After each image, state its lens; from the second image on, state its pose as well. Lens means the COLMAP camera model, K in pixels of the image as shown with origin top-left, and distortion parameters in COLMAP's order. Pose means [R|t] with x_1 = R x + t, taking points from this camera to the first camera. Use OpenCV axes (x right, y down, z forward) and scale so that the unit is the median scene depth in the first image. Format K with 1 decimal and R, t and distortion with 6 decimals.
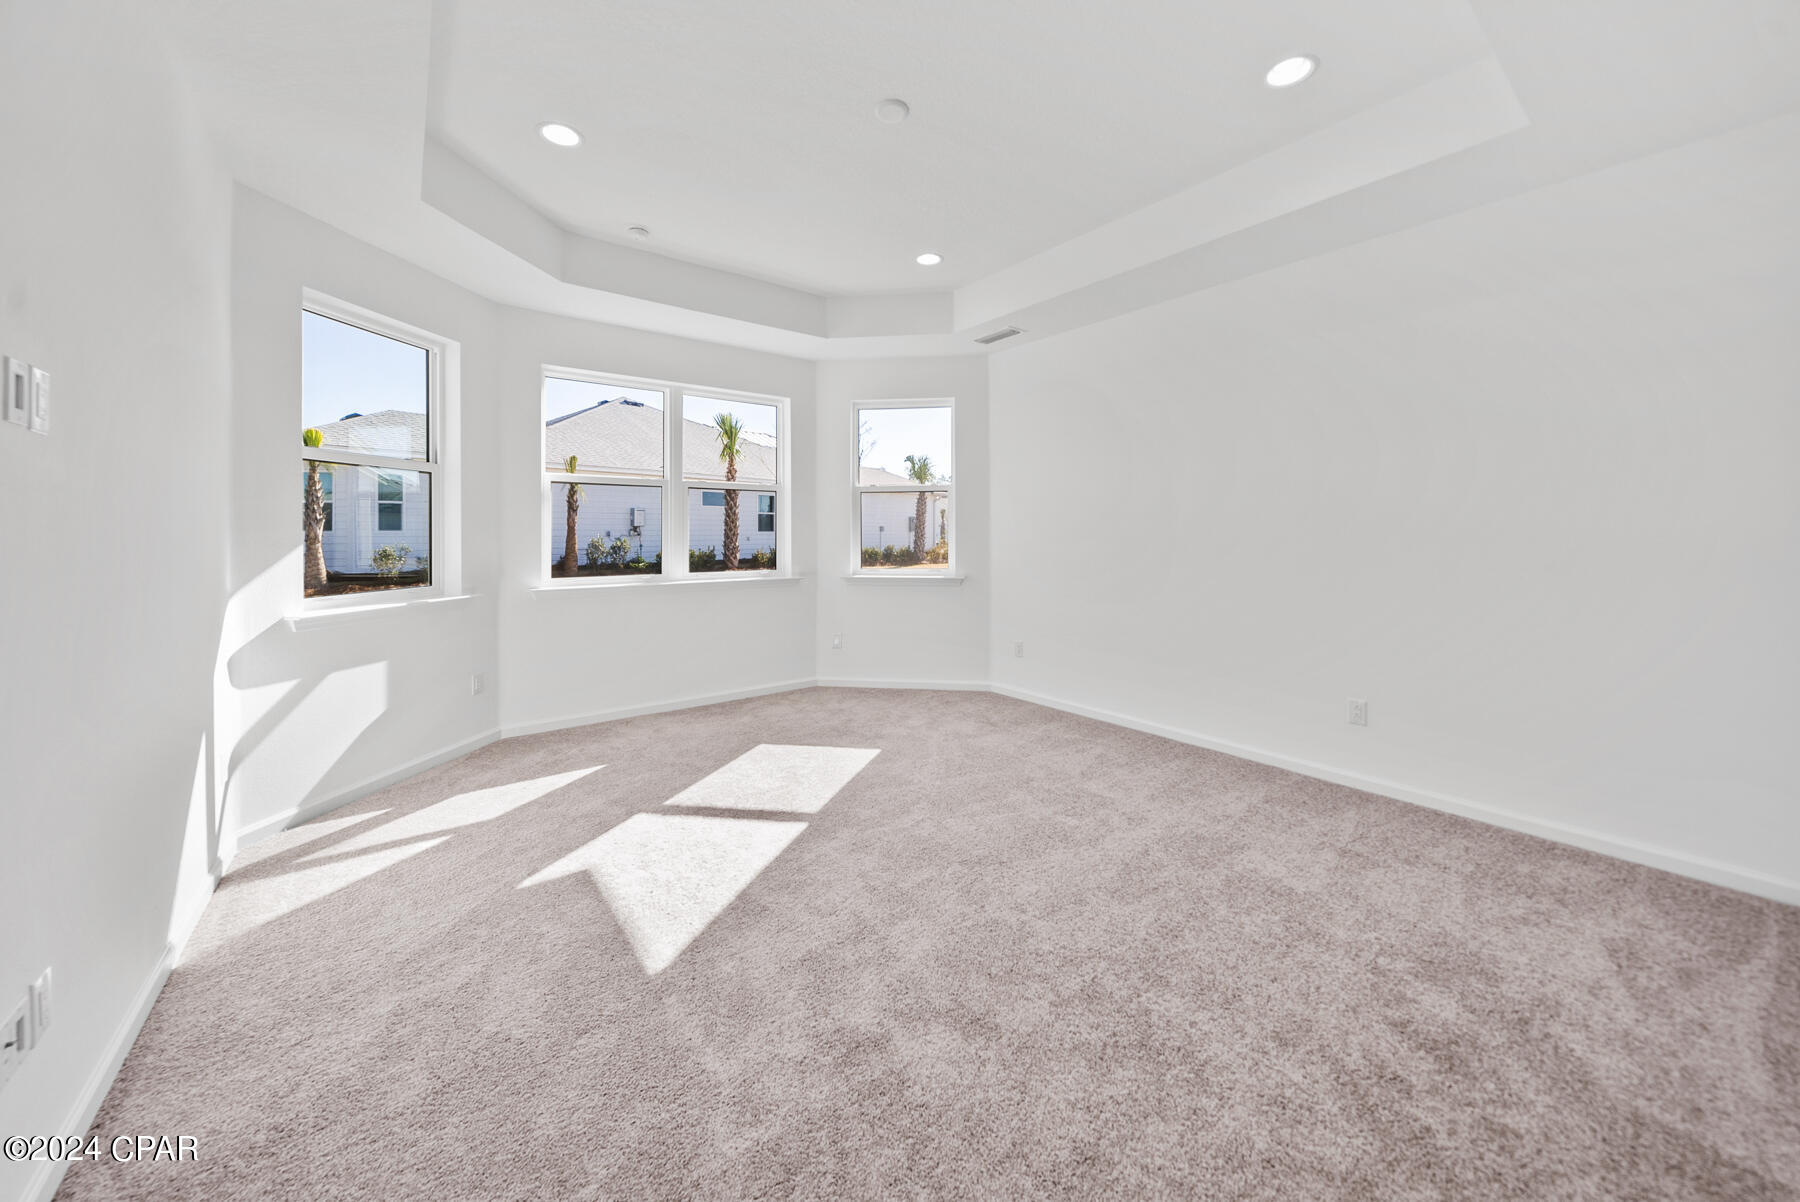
lens RADIAL K [[651.8, 0, 895.7], [0, 651.8, 534.8], [0, 0, 1]] dist [-0.001145, 0.000081]
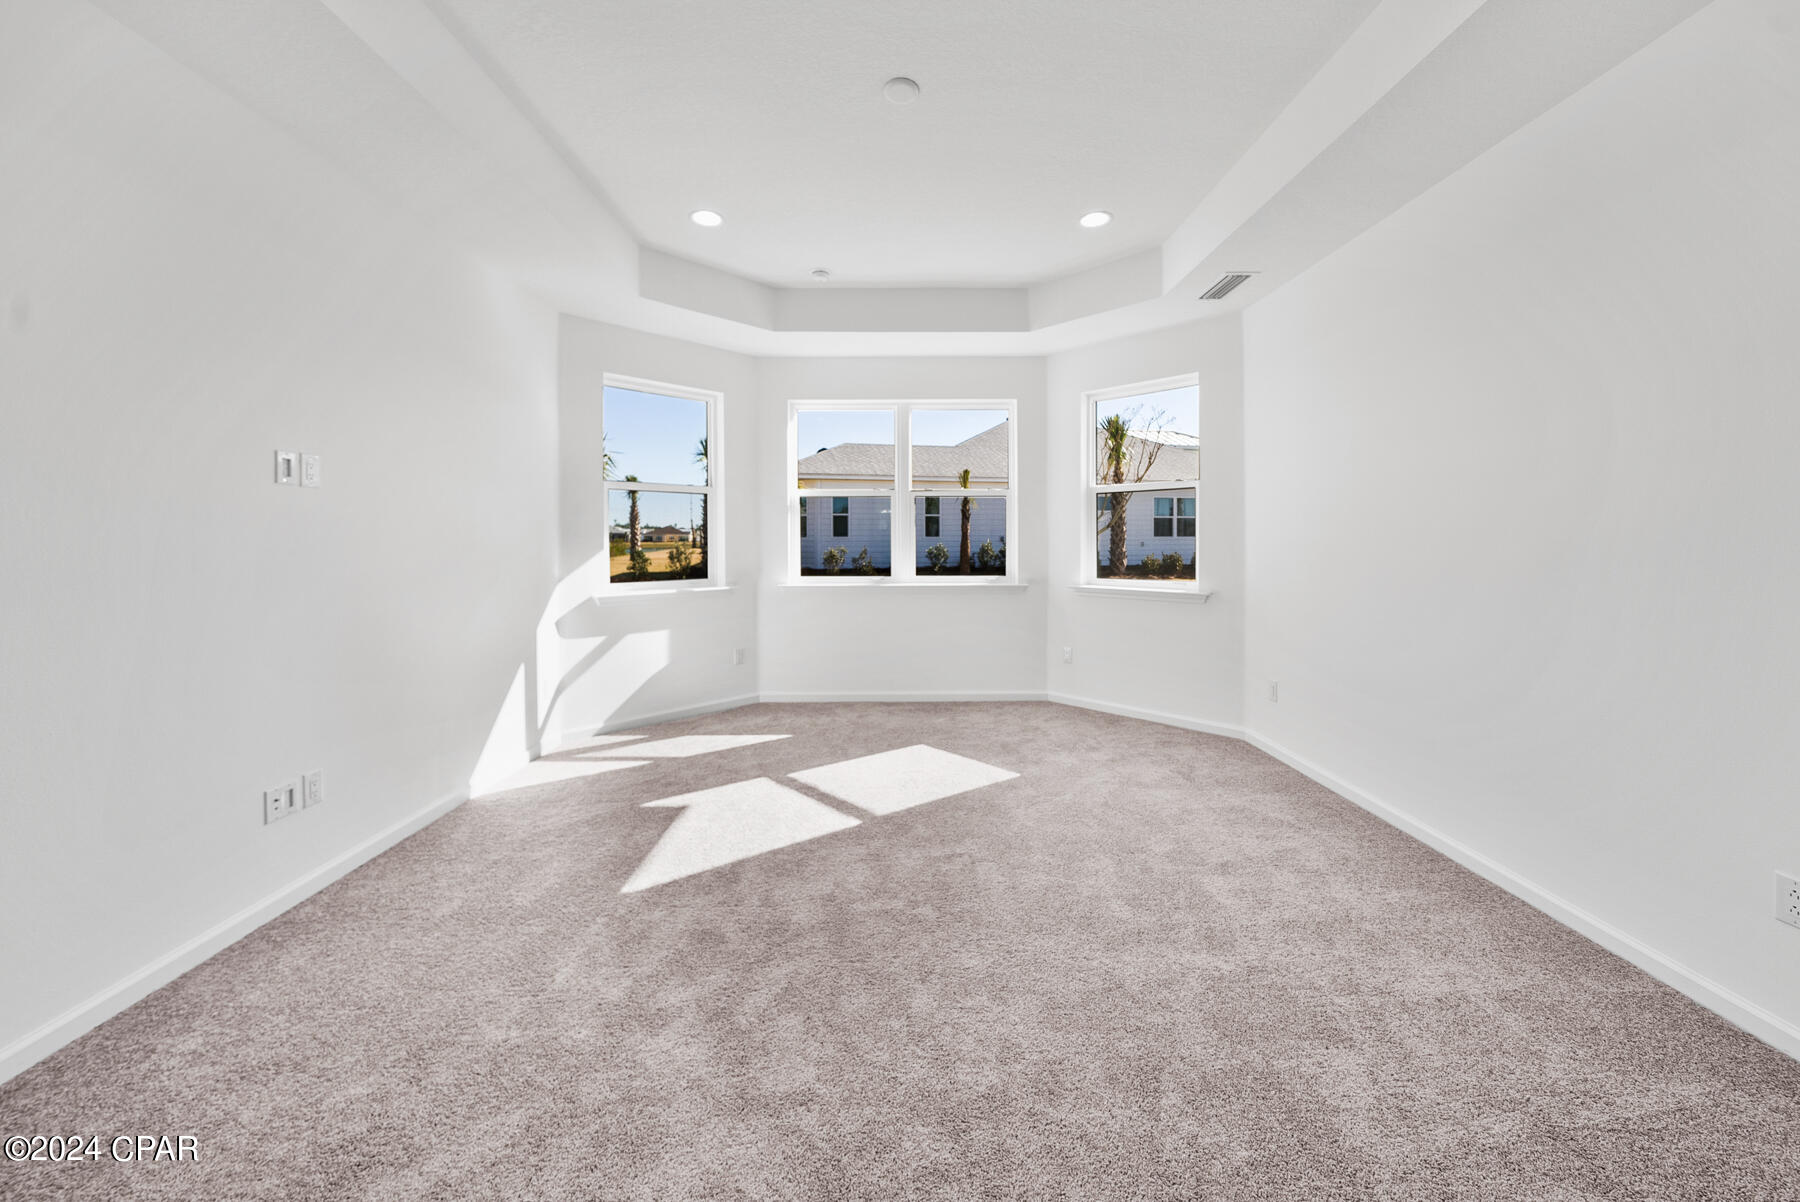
lens RADIAL K [[649.6, 0, 899.5], [0, 649.6, 547.9], [0, 0, 1]] dist [-0.002158, -0.000082]
pose [[0.796718, 0.008038, -0.604297, 0.315756], [-0.000543, 0.999921, 0.012584, -0.001681], [0.604350, -0.009698, 0.796660, 0.139087]]
